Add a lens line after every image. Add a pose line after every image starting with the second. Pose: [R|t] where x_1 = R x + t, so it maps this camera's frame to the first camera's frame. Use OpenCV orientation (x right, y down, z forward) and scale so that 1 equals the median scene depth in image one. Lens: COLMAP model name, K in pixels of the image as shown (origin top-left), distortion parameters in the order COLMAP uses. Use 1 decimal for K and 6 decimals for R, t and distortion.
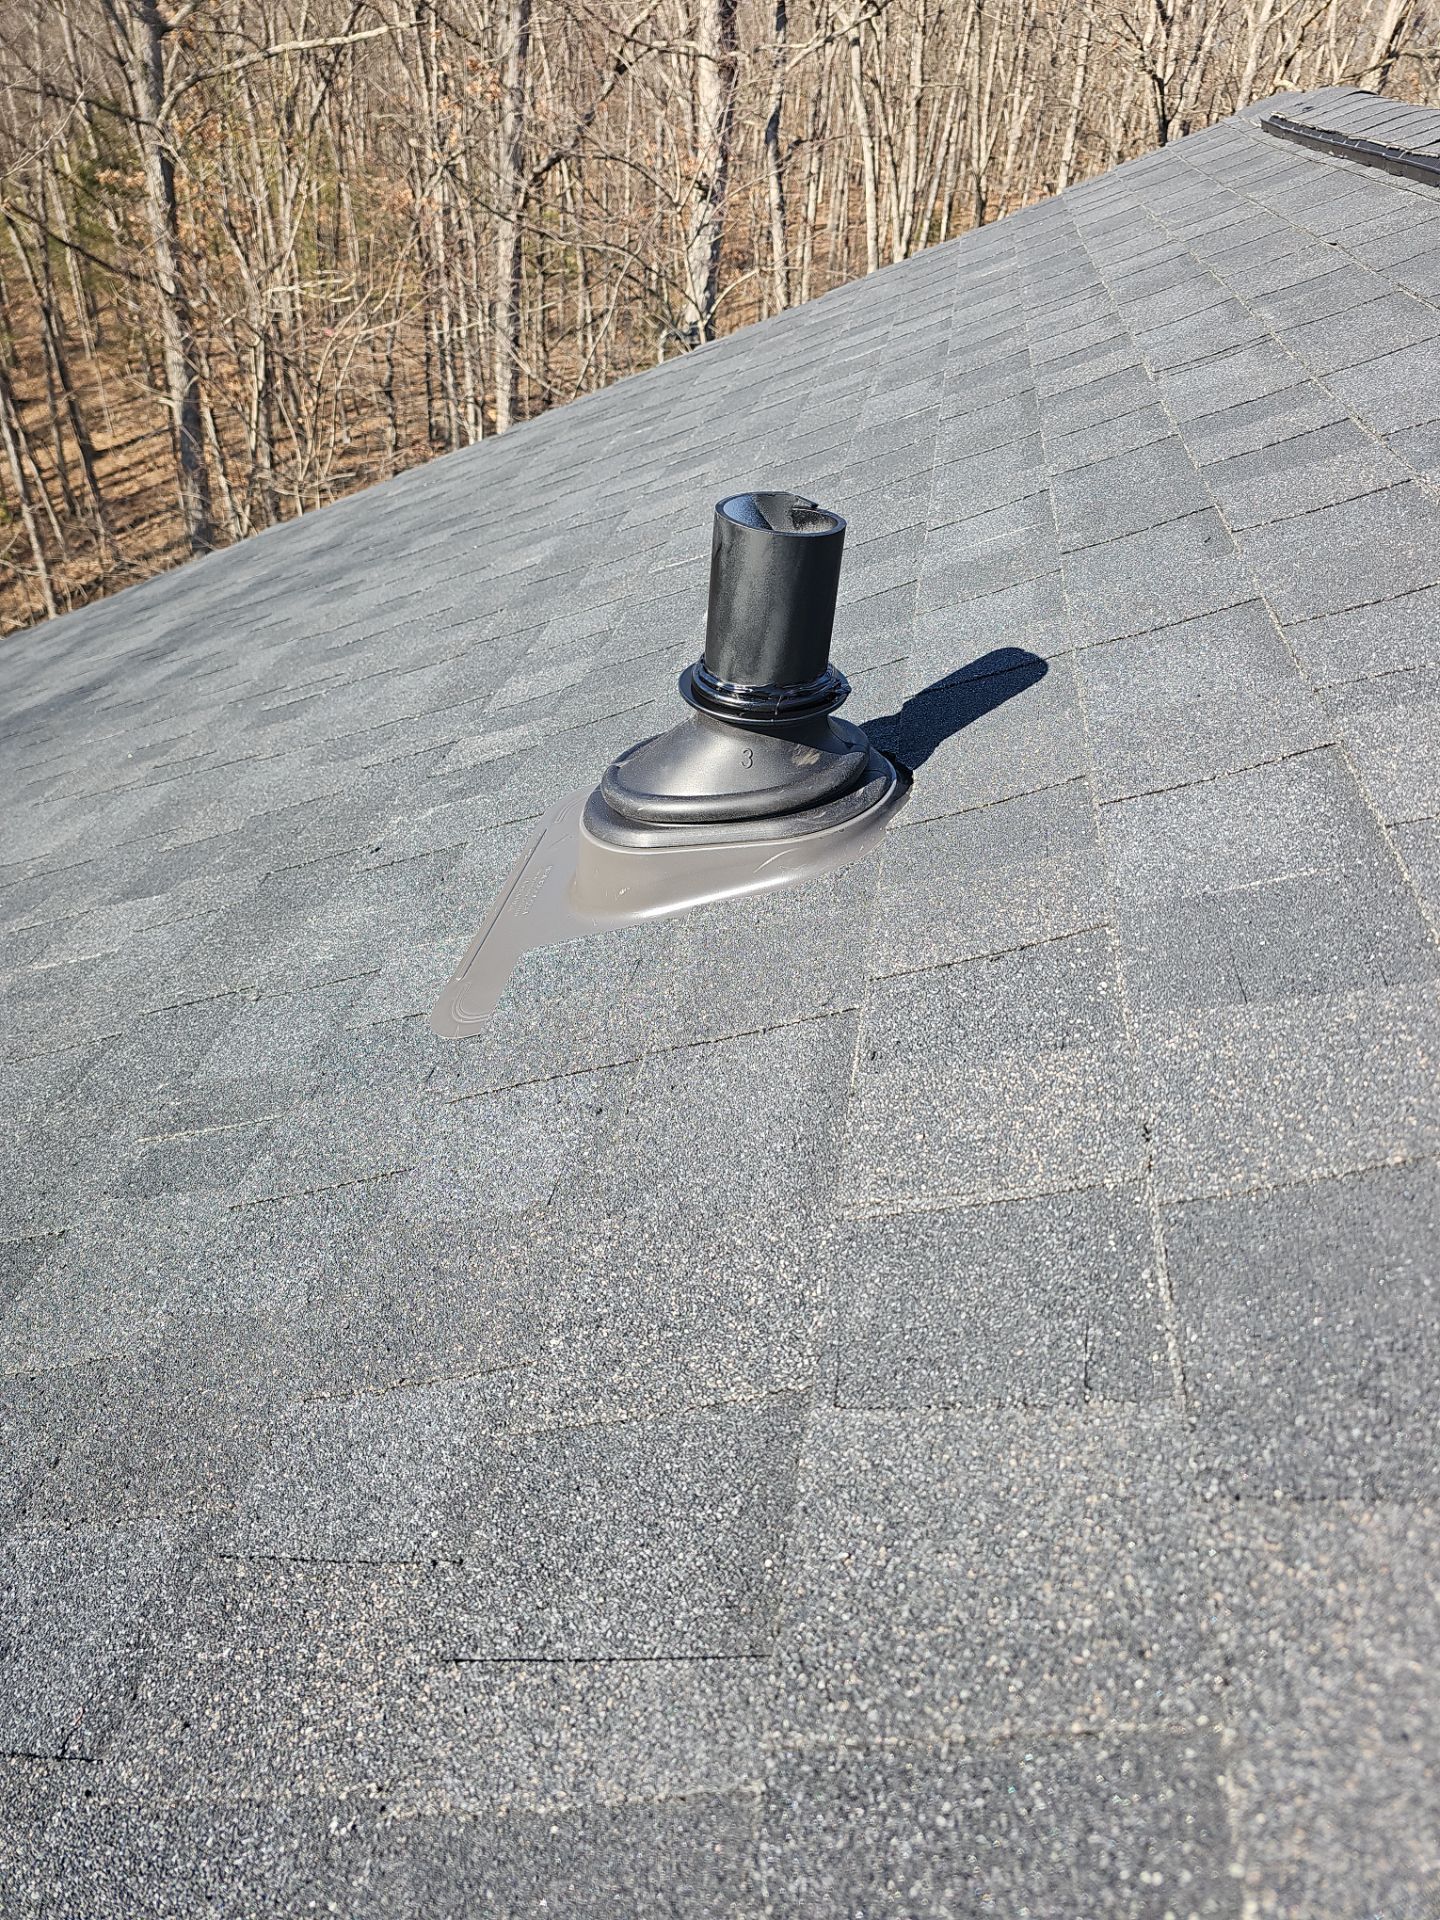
lens RADIAL K [[1274.3, 0, 710.9], [0, 1274.3, 957.9], [0, 0, 1]] dist [0.040891, -0.029609]
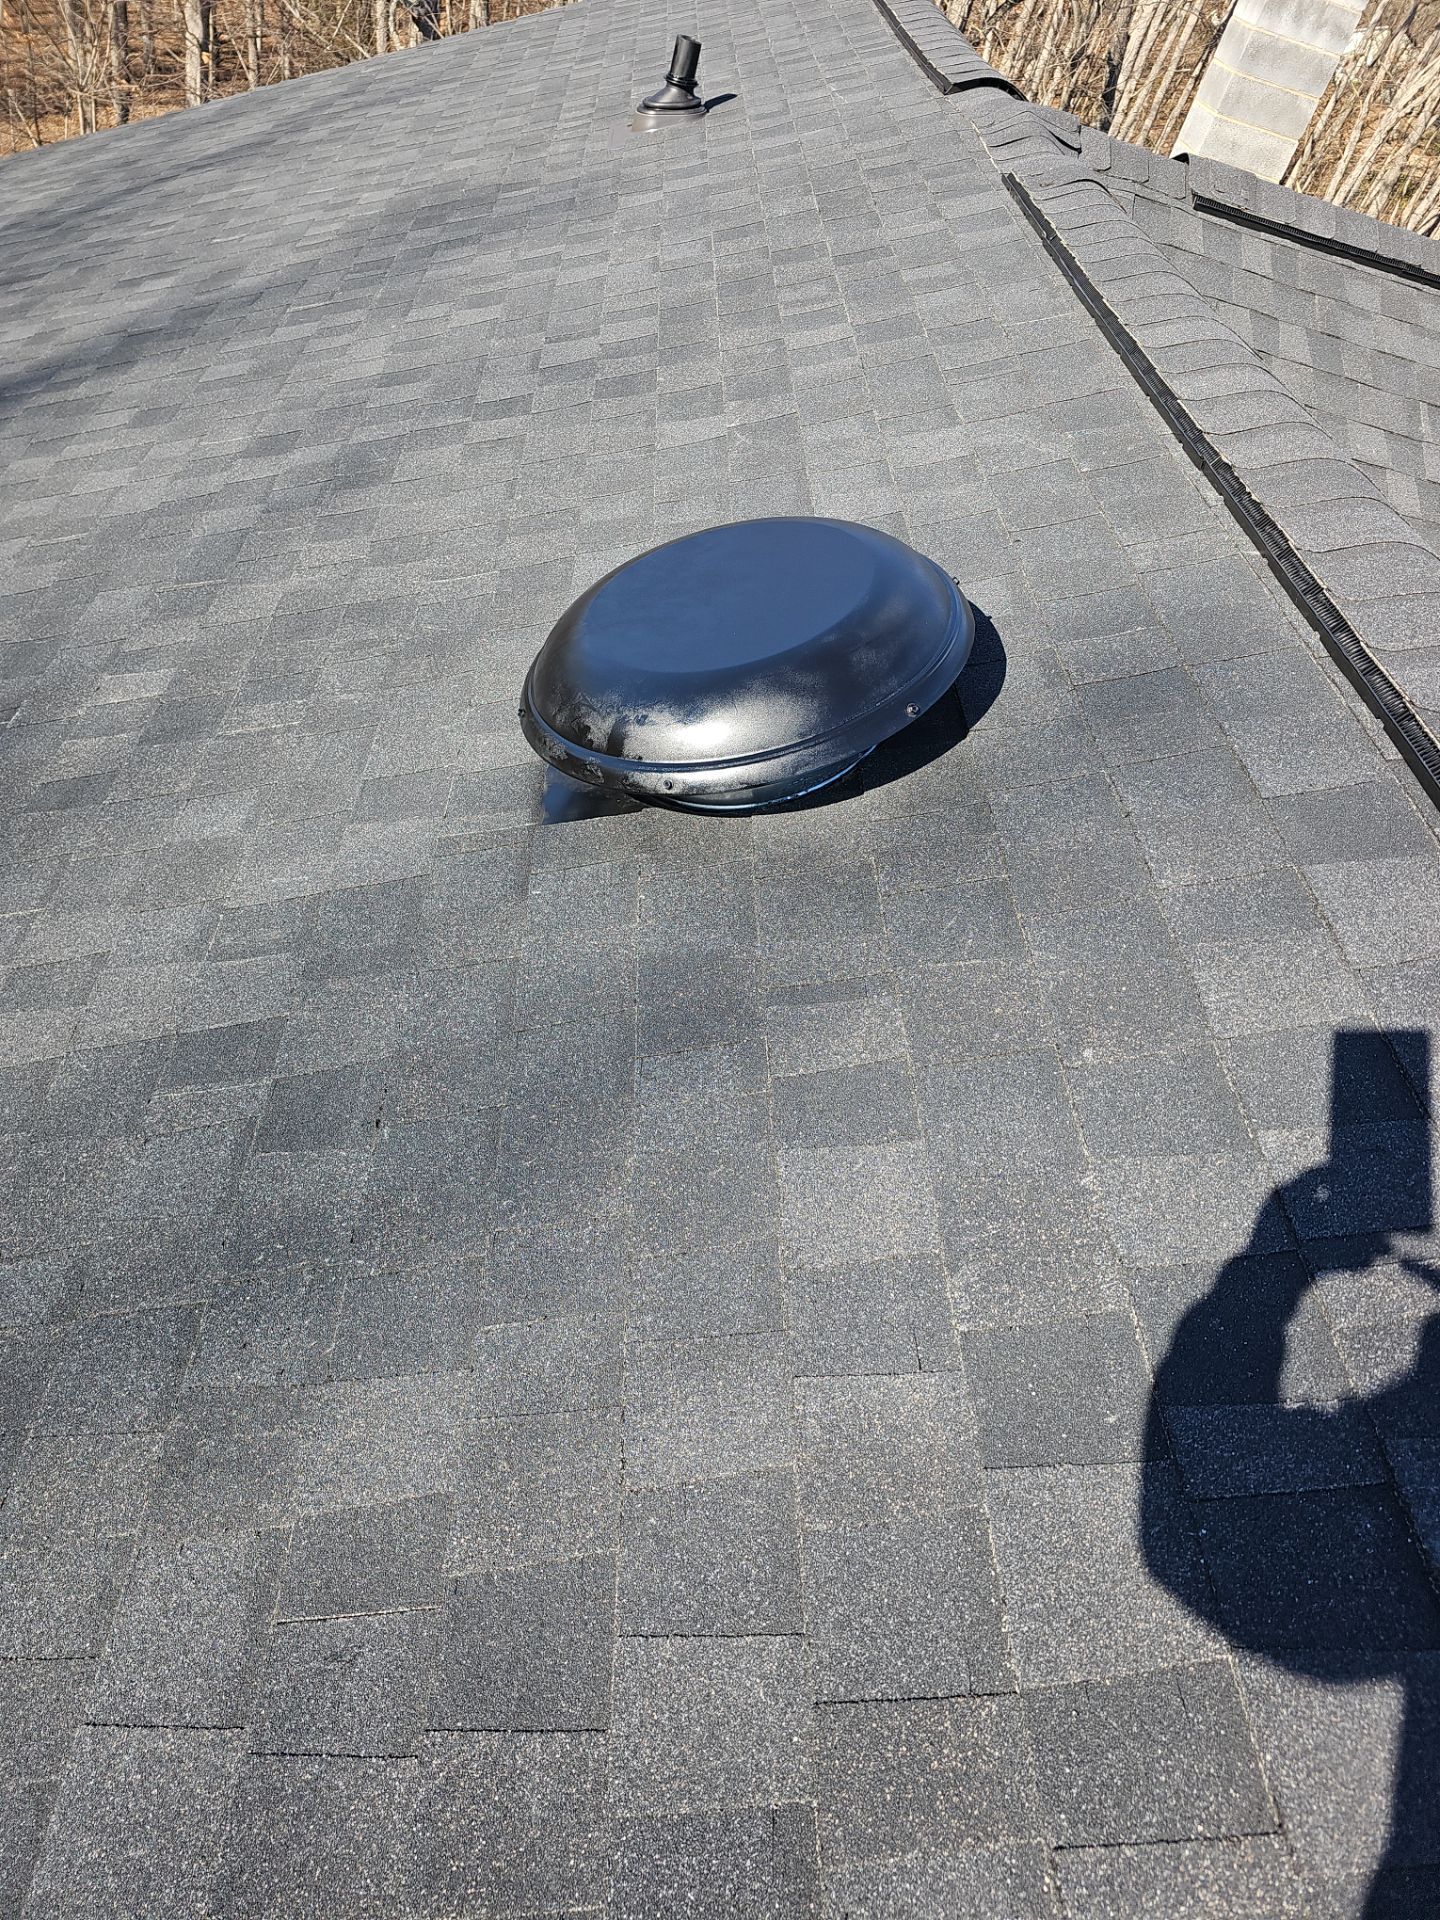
lens RADIAL K [[1274.3, 0, 726.0], [0, 1274.3, 964.7], [0, 0, 1]] dist [0.040891, -0.029609]
pose [[0.963043, -0.007575, 0.269240, -1.018671], [-0.036760, 0.986555, 0.159243, 2.069340], [-0.266827, -0.163255, 0.949816, -3.793823]]
